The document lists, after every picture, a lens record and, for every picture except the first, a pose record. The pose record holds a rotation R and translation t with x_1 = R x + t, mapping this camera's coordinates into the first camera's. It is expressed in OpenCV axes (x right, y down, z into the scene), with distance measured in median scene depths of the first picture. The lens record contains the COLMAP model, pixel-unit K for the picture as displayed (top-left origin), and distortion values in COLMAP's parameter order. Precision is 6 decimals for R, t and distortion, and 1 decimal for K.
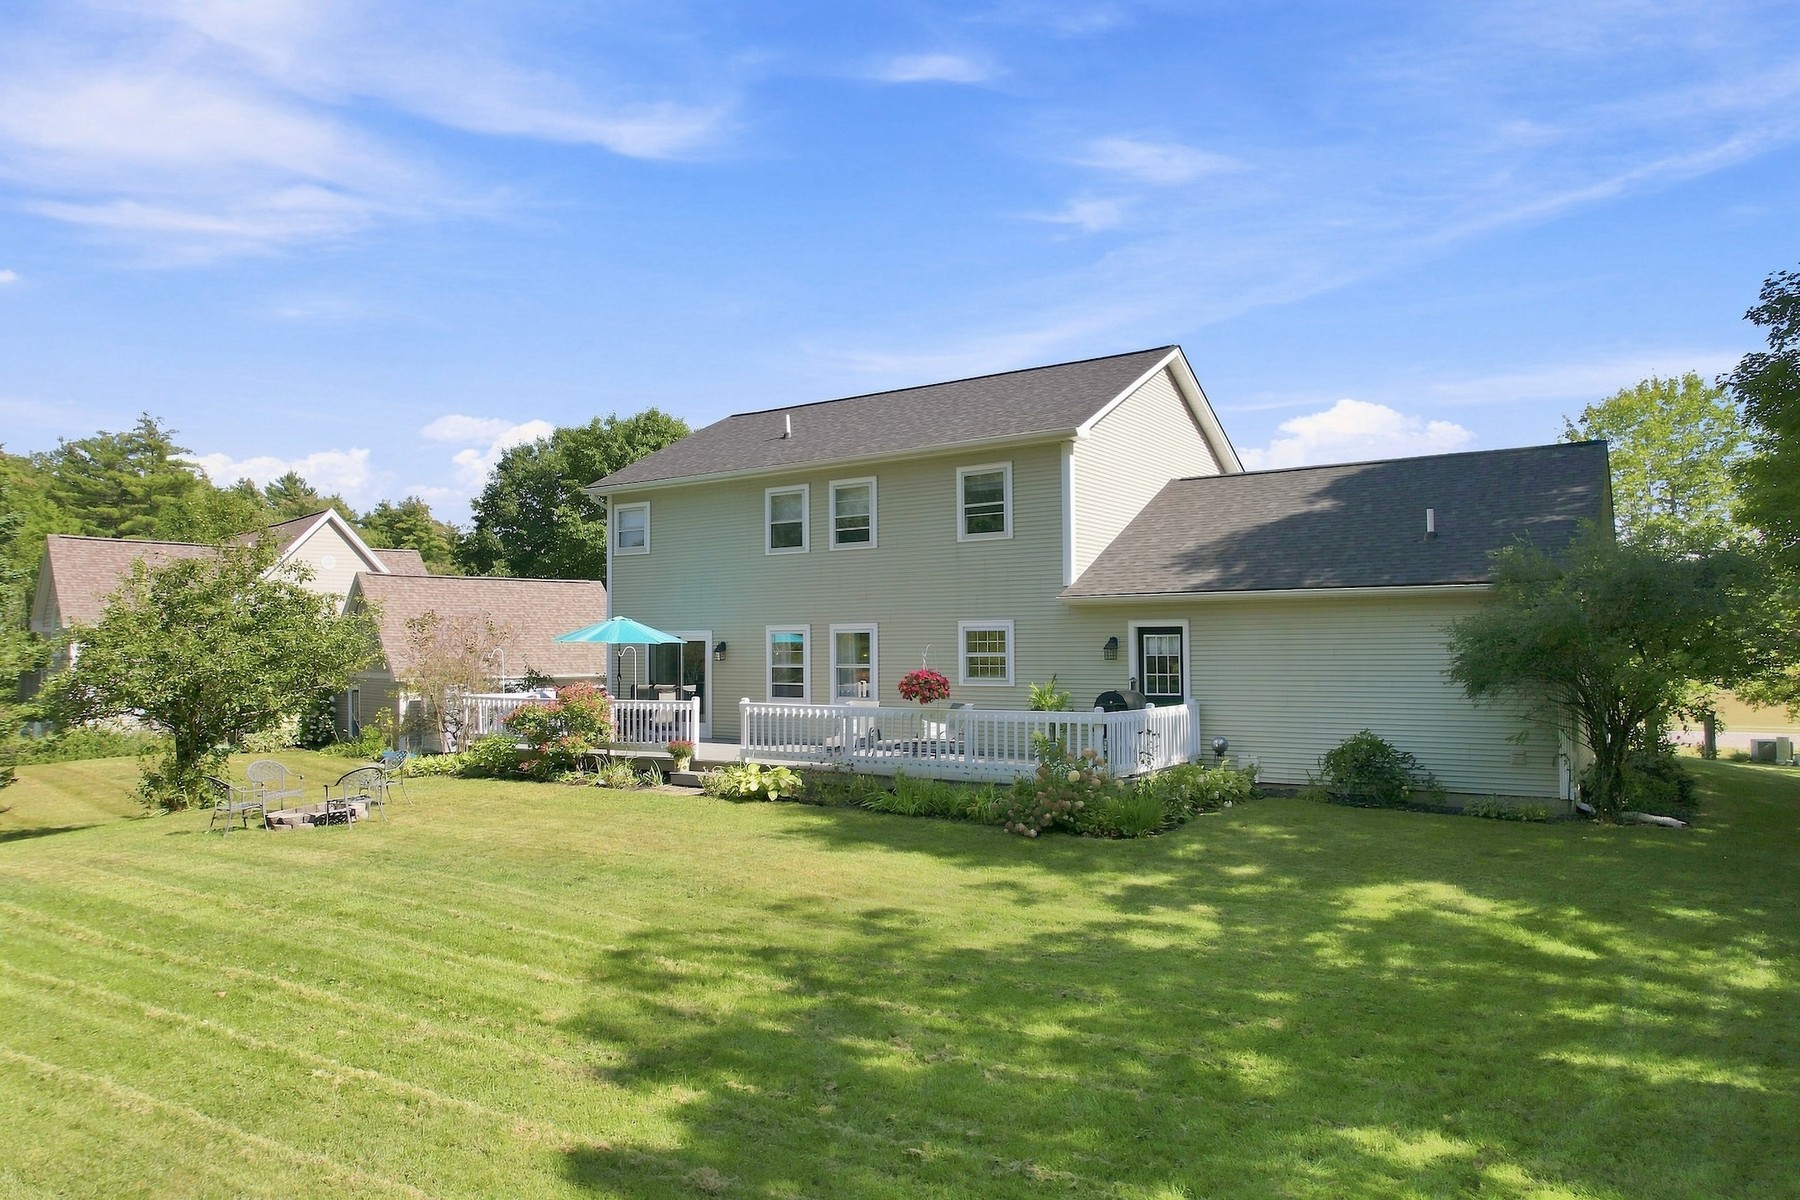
lens RADIAL K [[1149.0, 0, 898.3], [0, 1149.0, 594.3], [0, 0, 1]] dist [-0.073490, 0.055759]
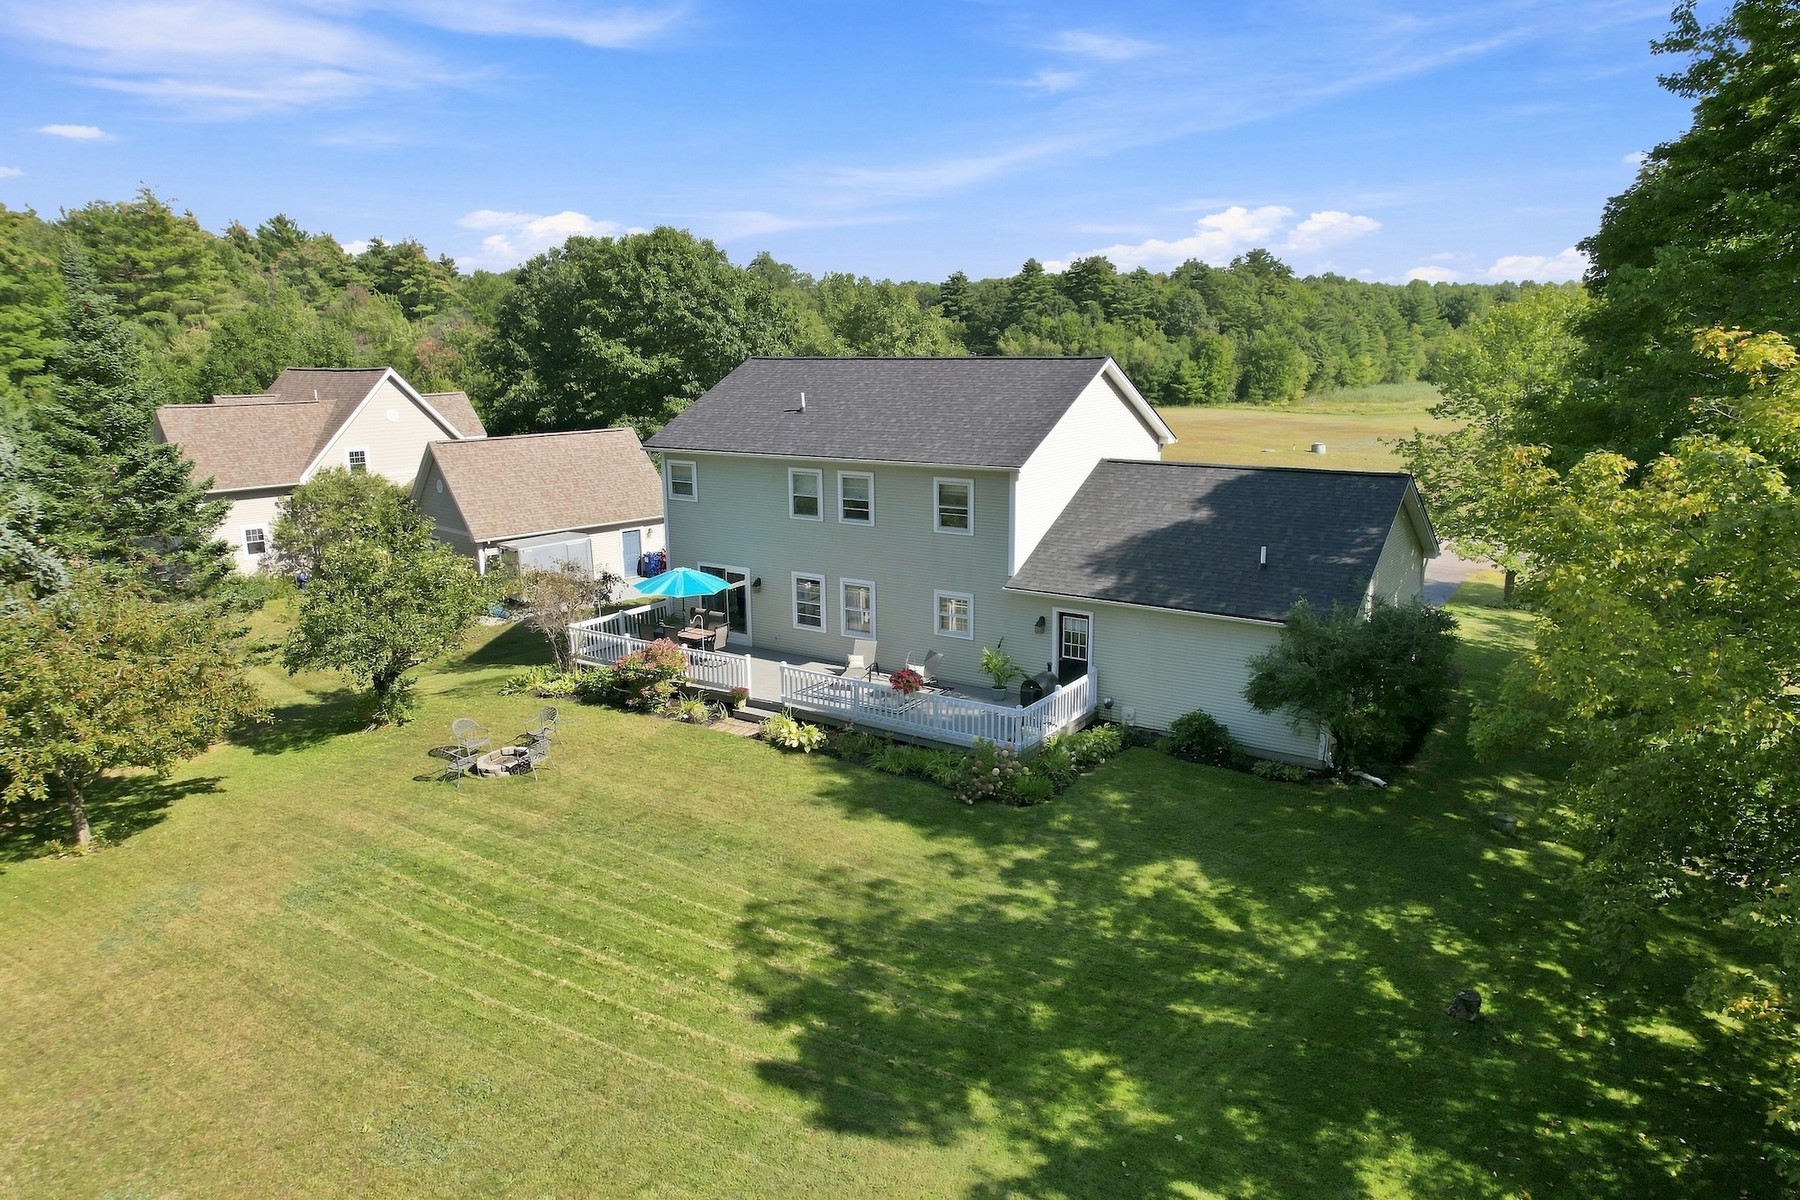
lens RADIAL K [[1149.0, 0, 898.3], [0, 1149.0, 594.3], [0, 0, 1]] dist [-0.073490, 0.055759]
pose [[0.999996, -0.002773, 0.000614, 0.009815], [0.002523, 0.966627, 0.256176, -0.359733], [-0.001304, -0.256173, 0.966630, -0.368686]]
